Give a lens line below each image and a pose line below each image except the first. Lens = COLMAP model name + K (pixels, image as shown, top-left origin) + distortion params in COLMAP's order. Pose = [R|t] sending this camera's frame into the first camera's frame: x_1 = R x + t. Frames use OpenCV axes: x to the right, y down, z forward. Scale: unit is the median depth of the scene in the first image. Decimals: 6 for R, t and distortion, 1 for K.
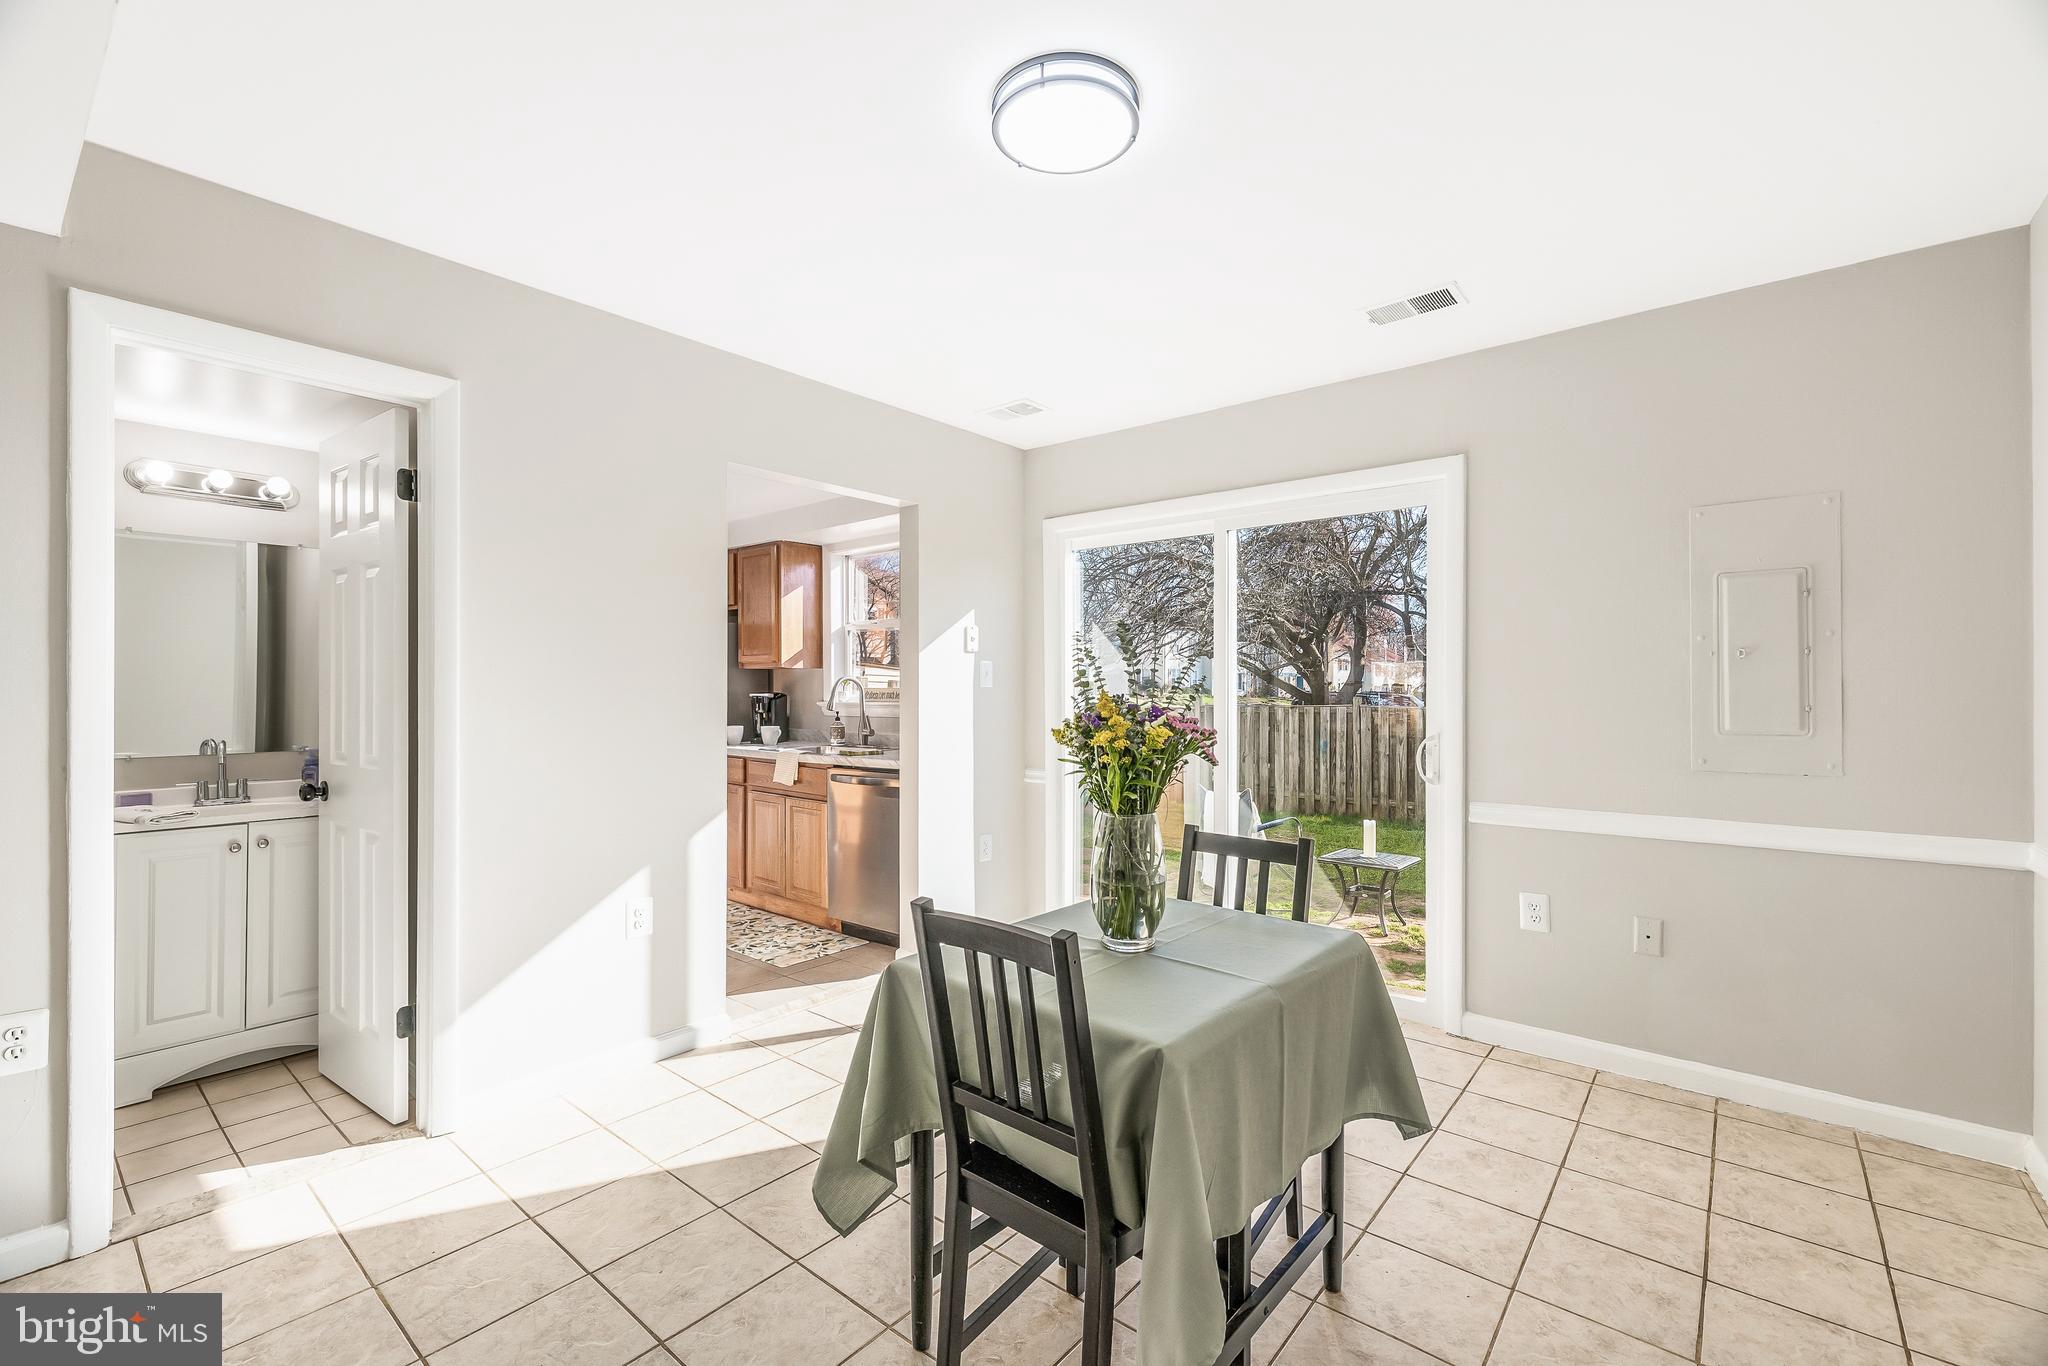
lens RADIAL K [[874.8, 0, 1037.0], [0, 874.8, 699.6], [0, 0, 1]] dist [-0.002027, 0.000460]
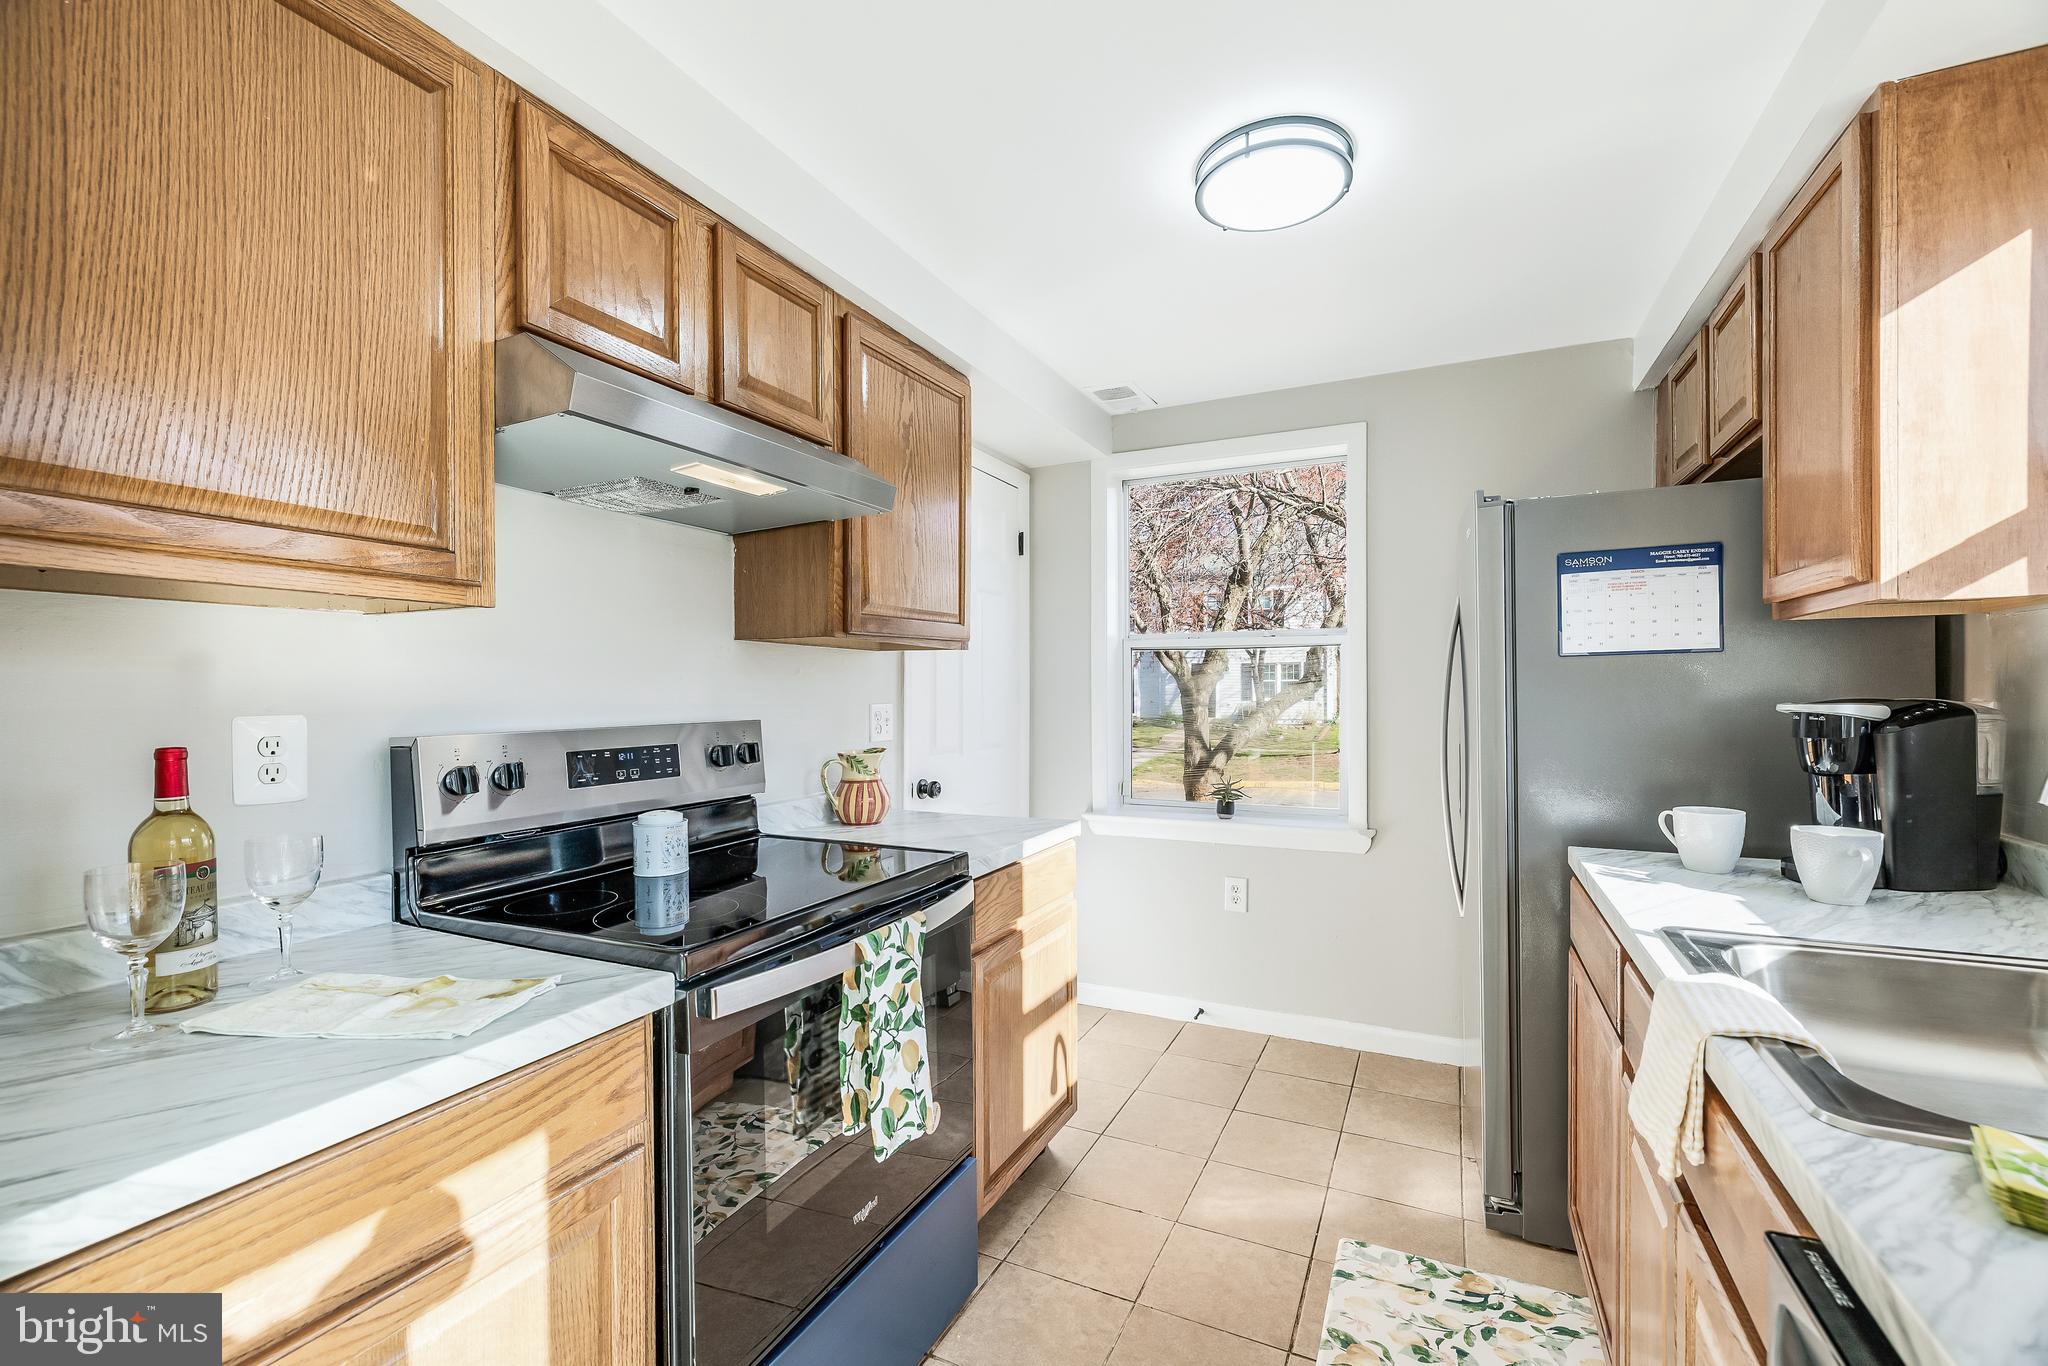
lens RADIAL K [[874.8, 0, 1006.9], [0, 874.8, 698.1], [0, 0, 1]] dist [-0.002027, 0.000460]
pose [[0.222879, 0.005851, -0.974828, -0.105340], [-0.002388, 0.999982, 0.005456, -0.009676], [0.974843, 0.001111, 0.222889, 0.698894]]
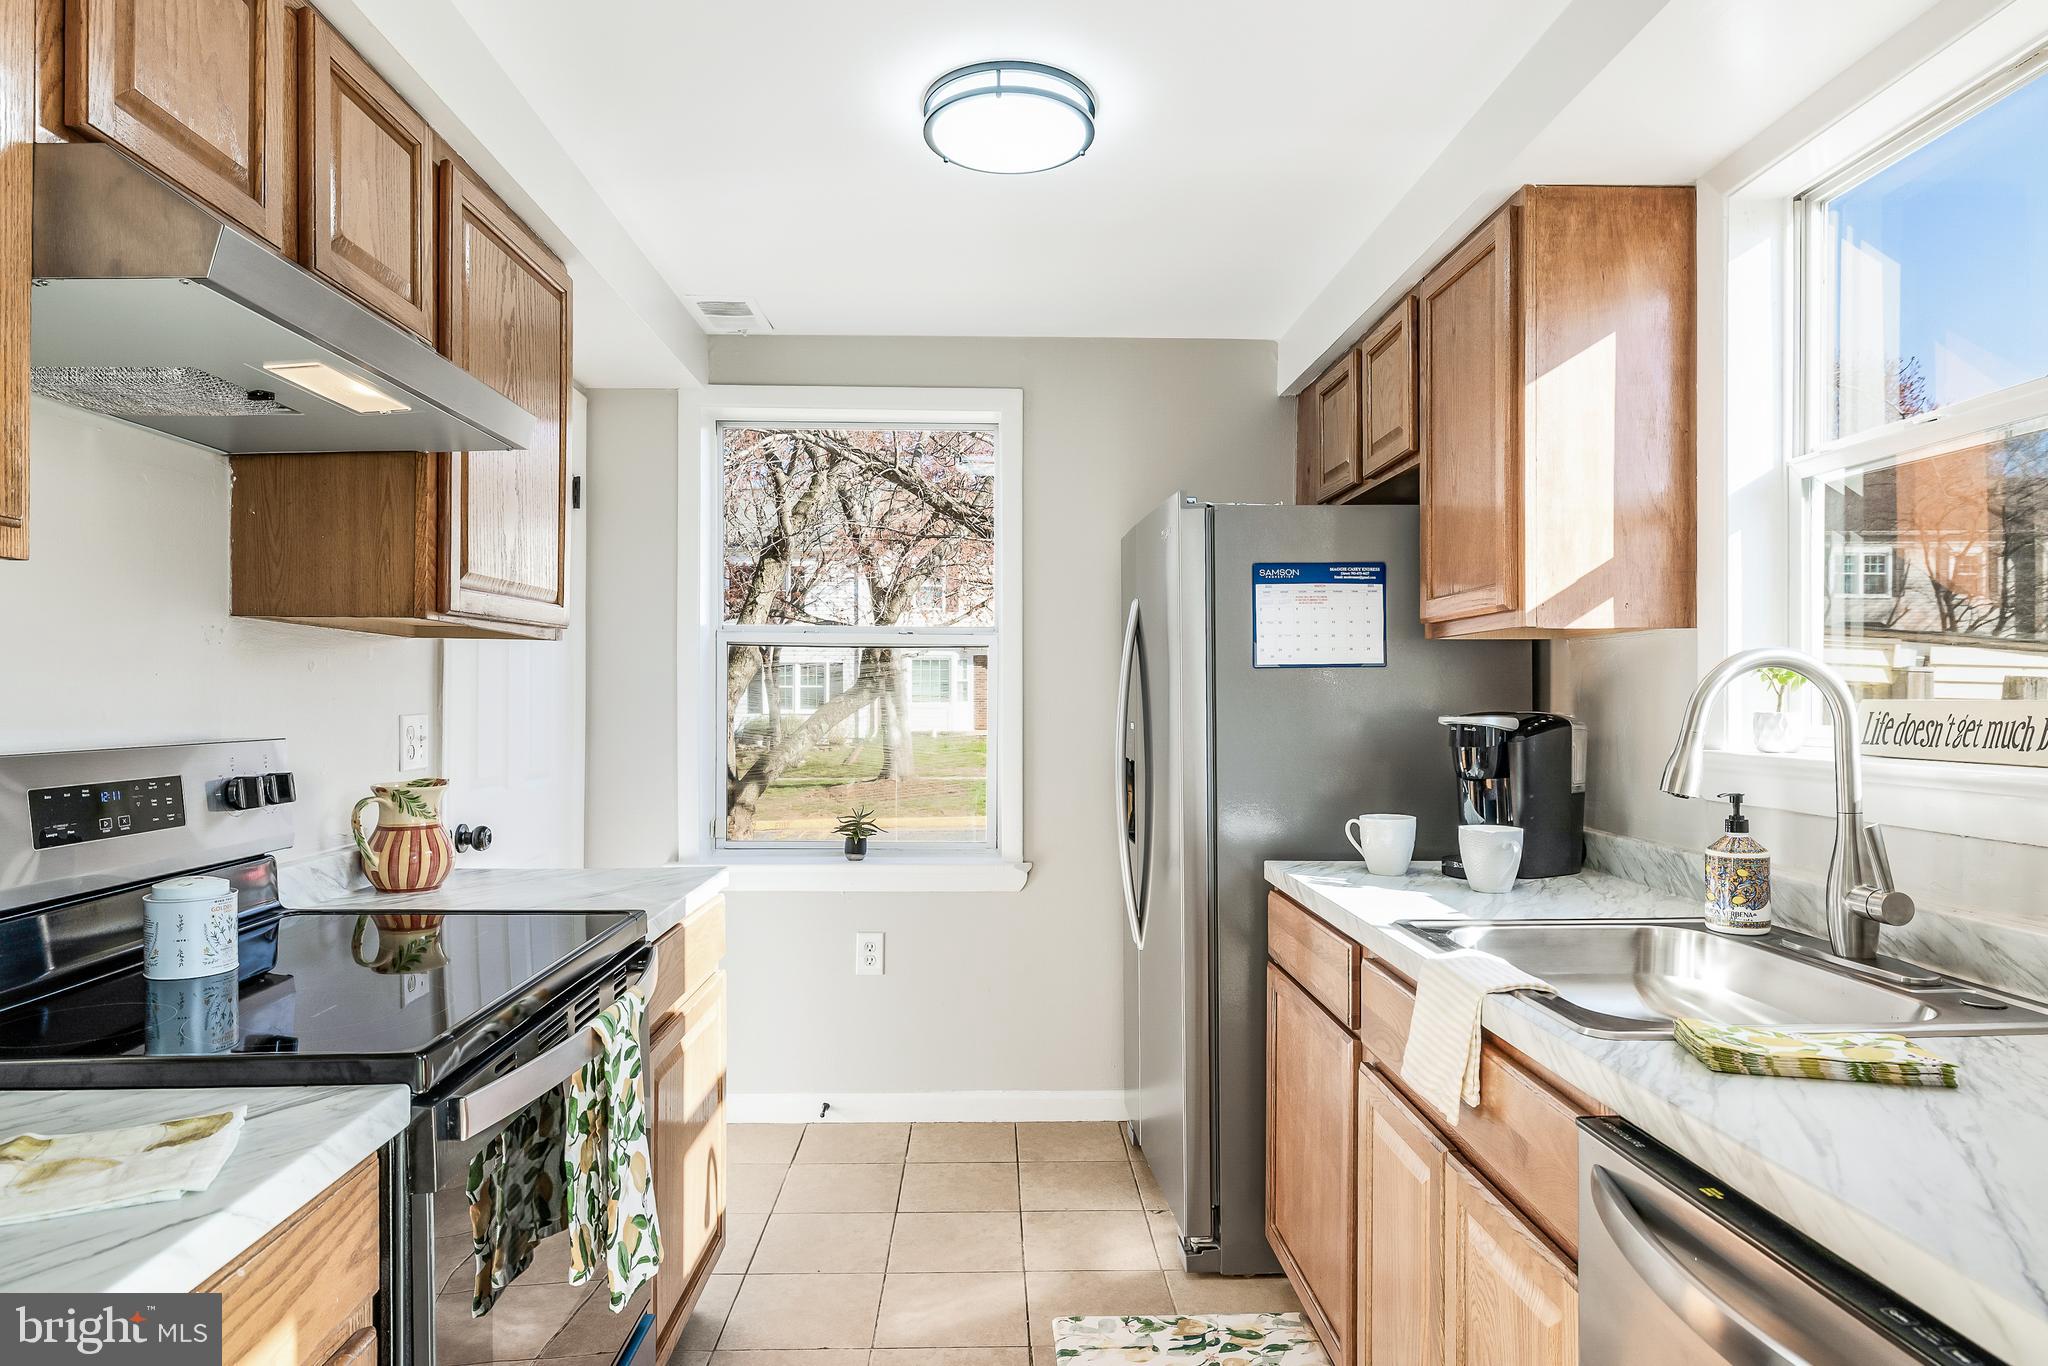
lens RADIAL K [[1209.9, 0, 1003.1], [0, 1209.9, 698.1], [0, 0, 1]] dist [0.002256, 0.001056]
pose [[0.648866, 0.000612, -0.760902, -0.099667], [-0.008702, 0.999940, -0.006616, -0.009060], [0.760853, 0.010914, 0.648833, 0.606480]]
